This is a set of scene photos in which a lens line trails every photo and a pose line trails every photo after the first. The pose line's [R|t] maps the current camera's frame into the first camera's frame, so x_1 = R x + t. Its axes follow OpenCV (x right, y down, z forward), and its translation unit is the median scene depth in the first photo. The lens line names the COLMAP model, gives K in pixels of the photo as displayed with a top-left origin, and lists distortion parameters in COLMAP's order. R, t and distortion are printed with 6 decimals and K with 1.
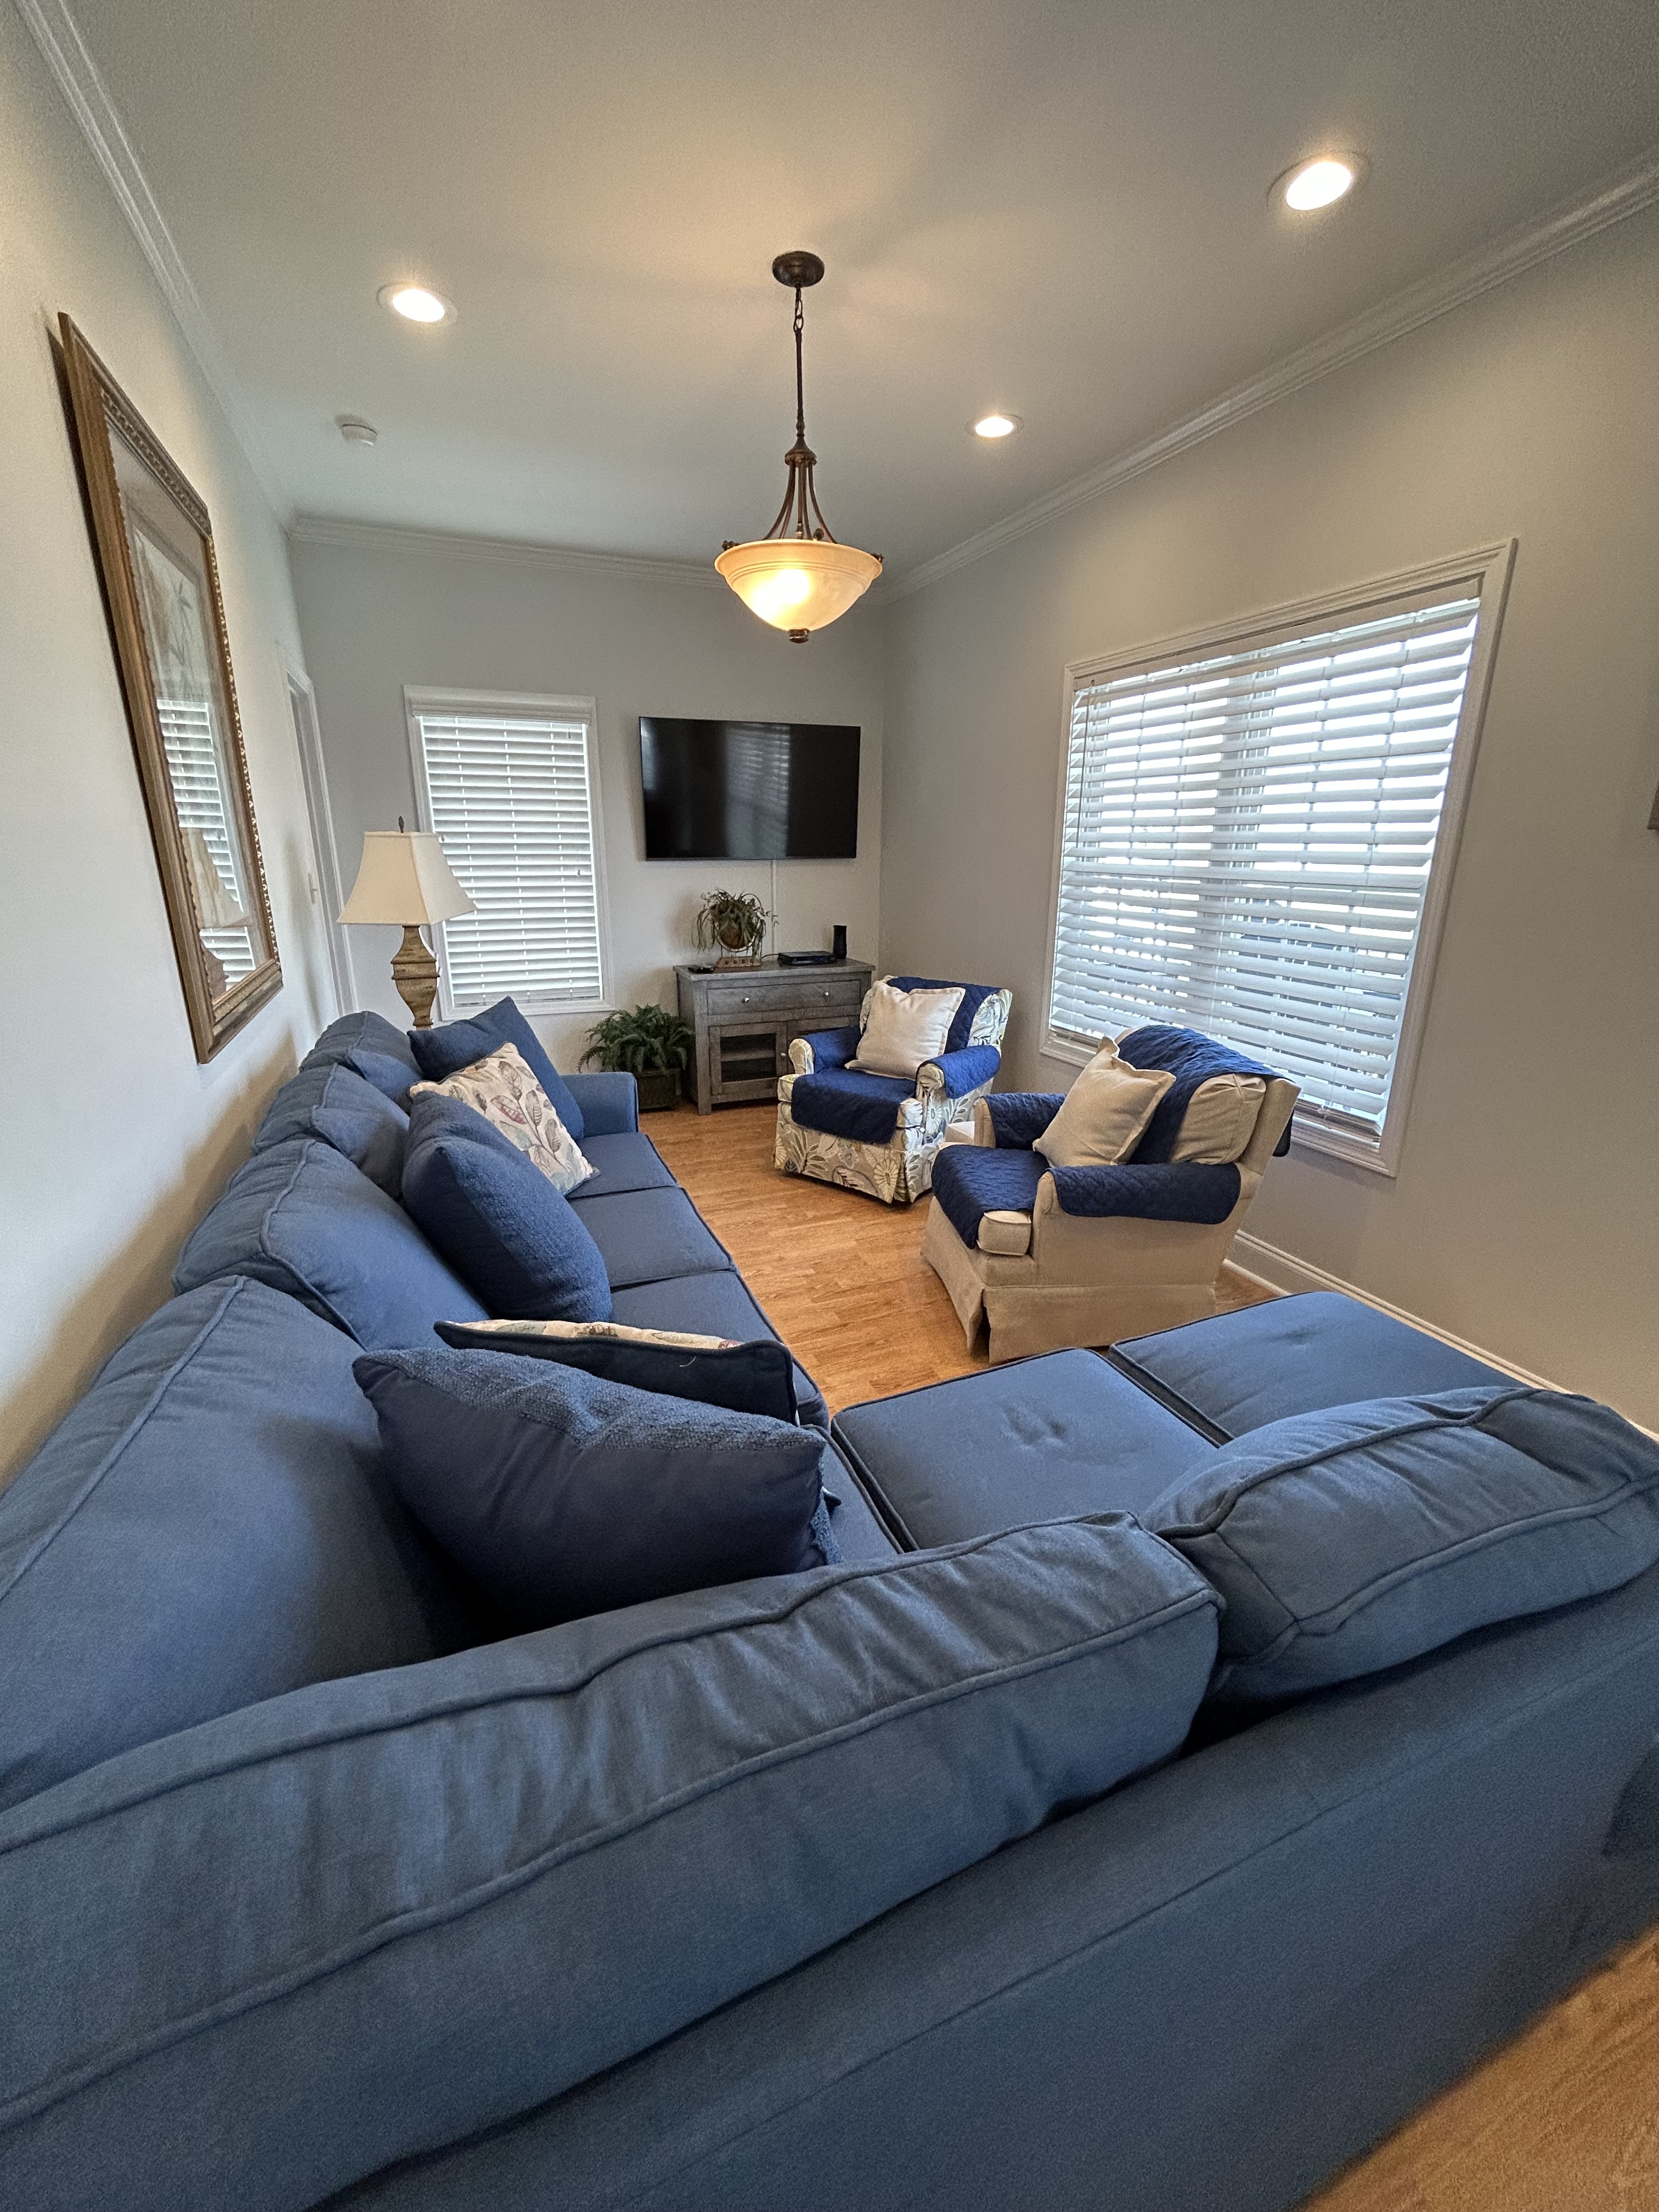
lens RADIAL K [[894.4, 0, 828.8], [0, 894.4, 1102.6], [0, 0, 1]] dist [0.000916, 0.000930]
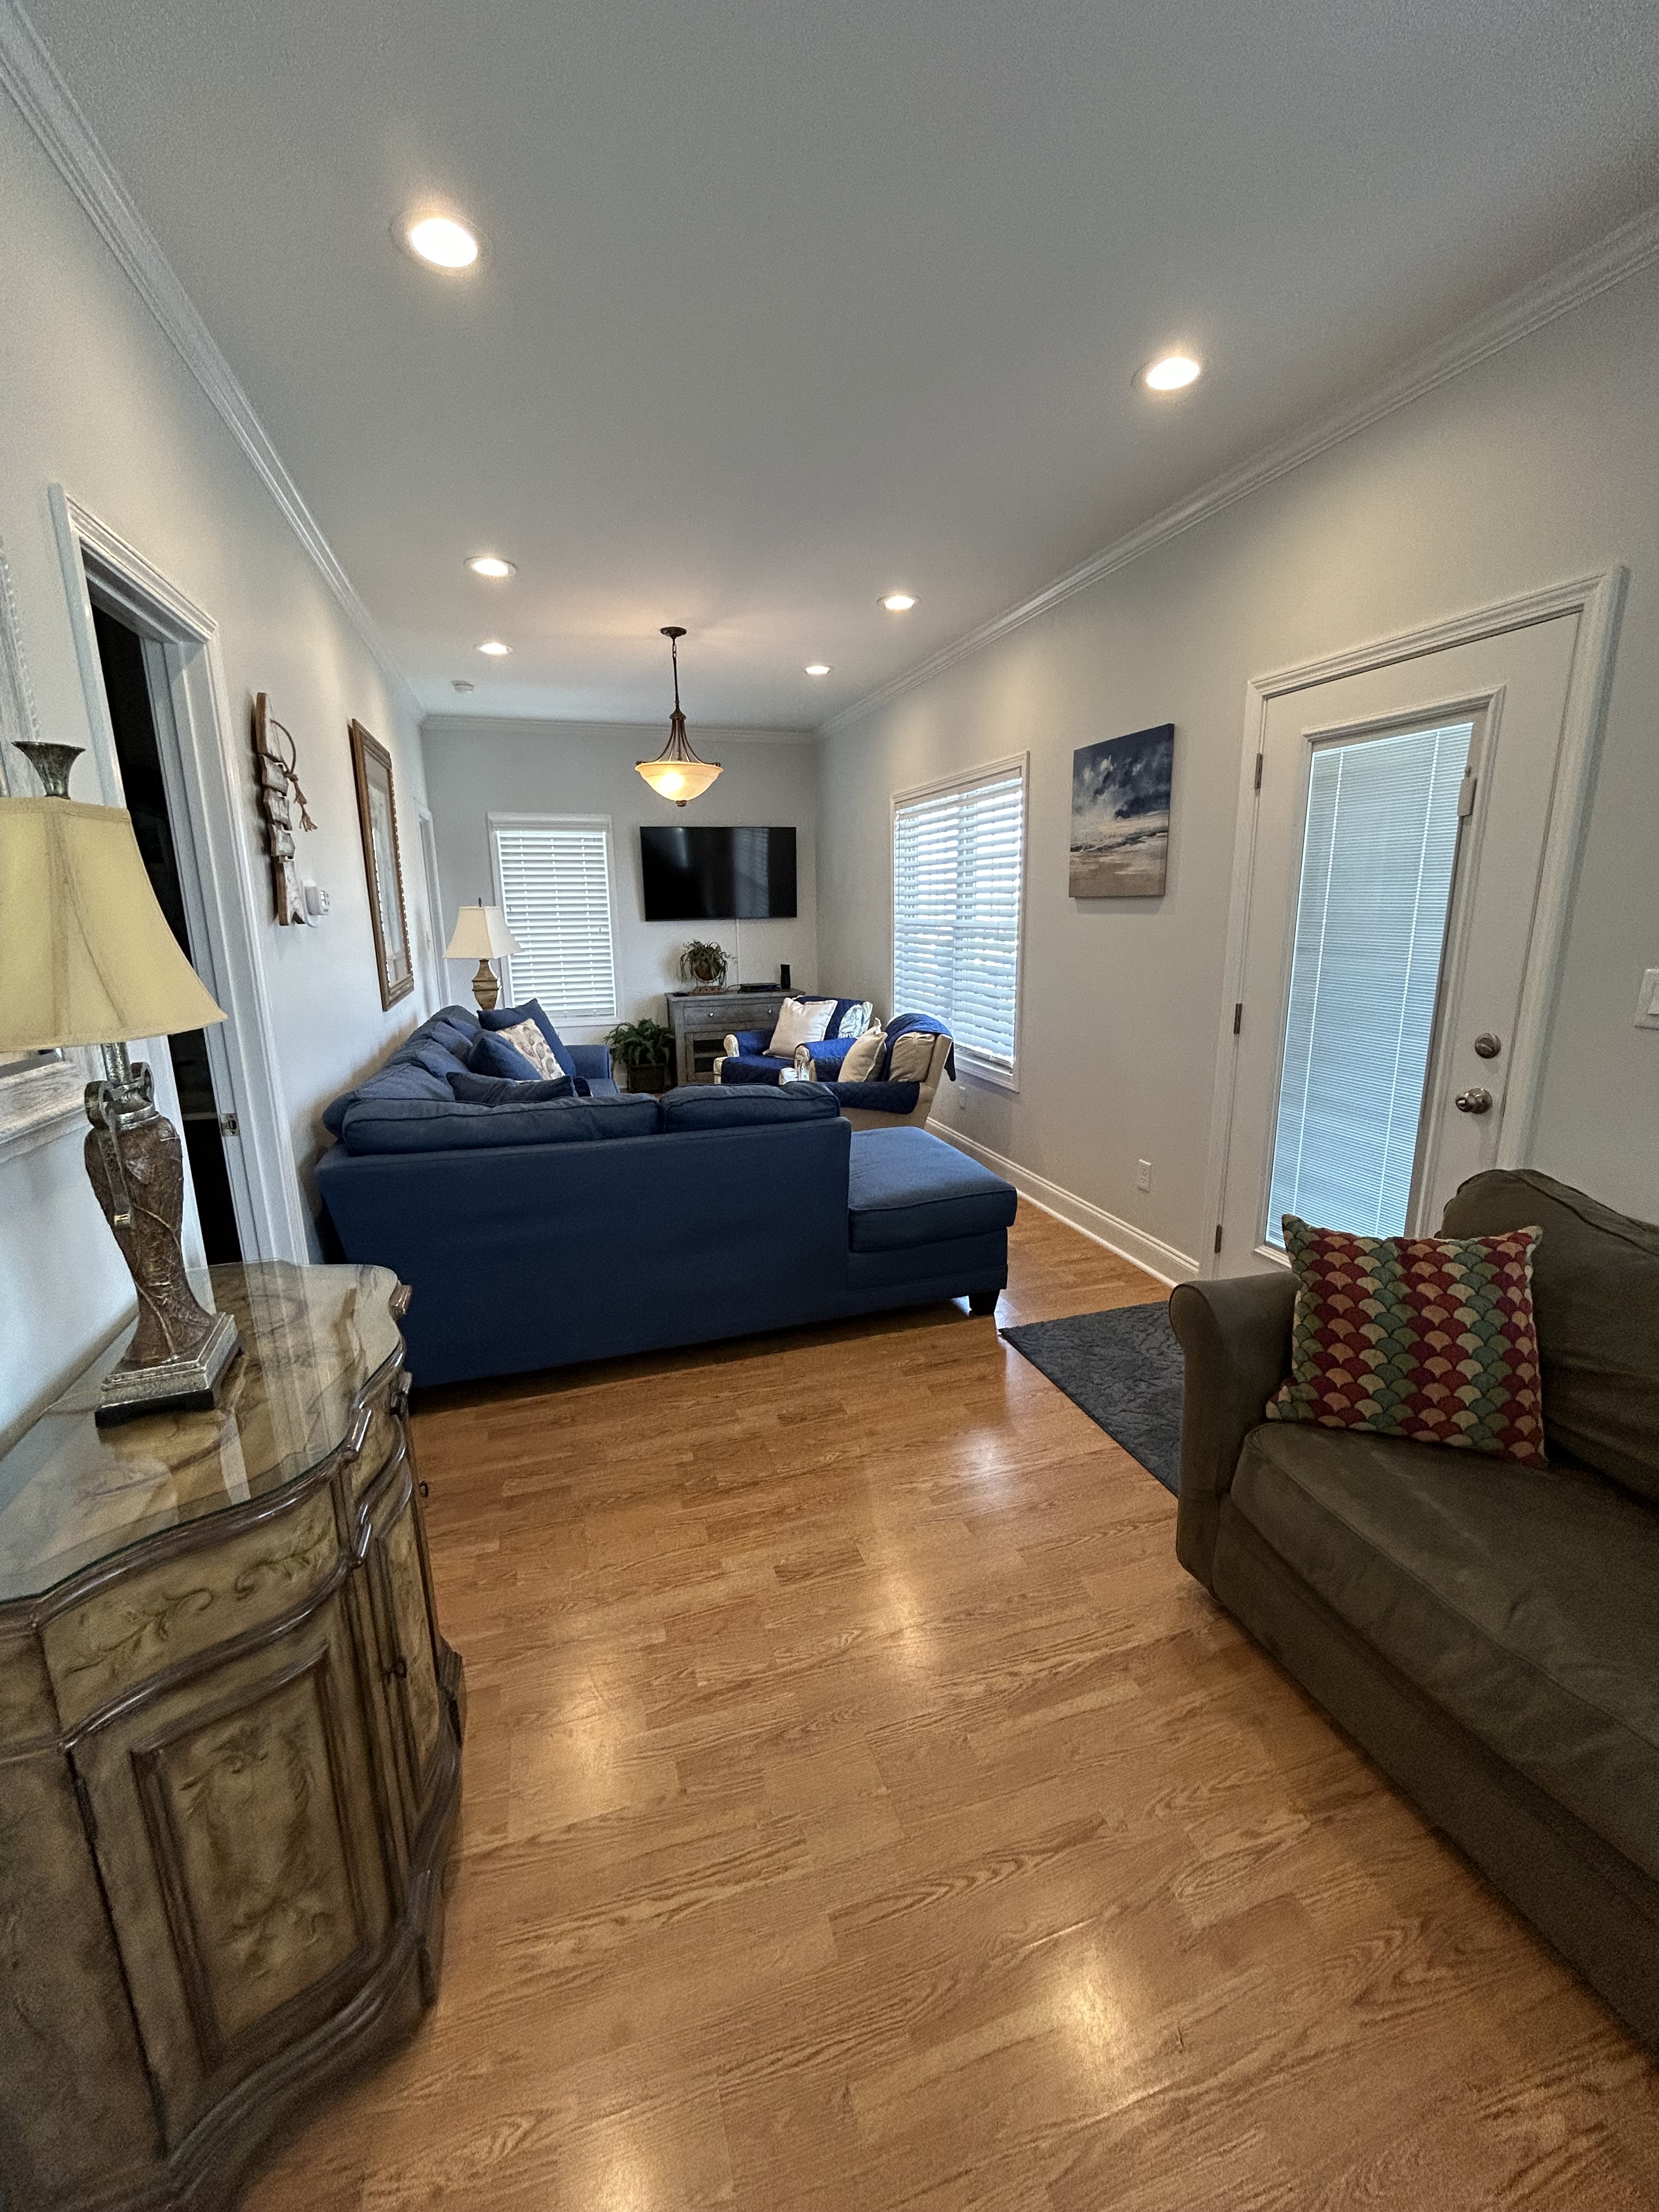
lens RADIAL K [[894.4, 0, 830.0], [0, 894.4, 1105.4], [0, 0, 1]] dist [0.000916, 0.000930]
pose [[0.996413, 0.002201, -0.084598, 0.285925], [-0.007265, 0.998196, -0.059601, 0.149556], [0.084314, 0.060002, 0.994631, -0.532343]]
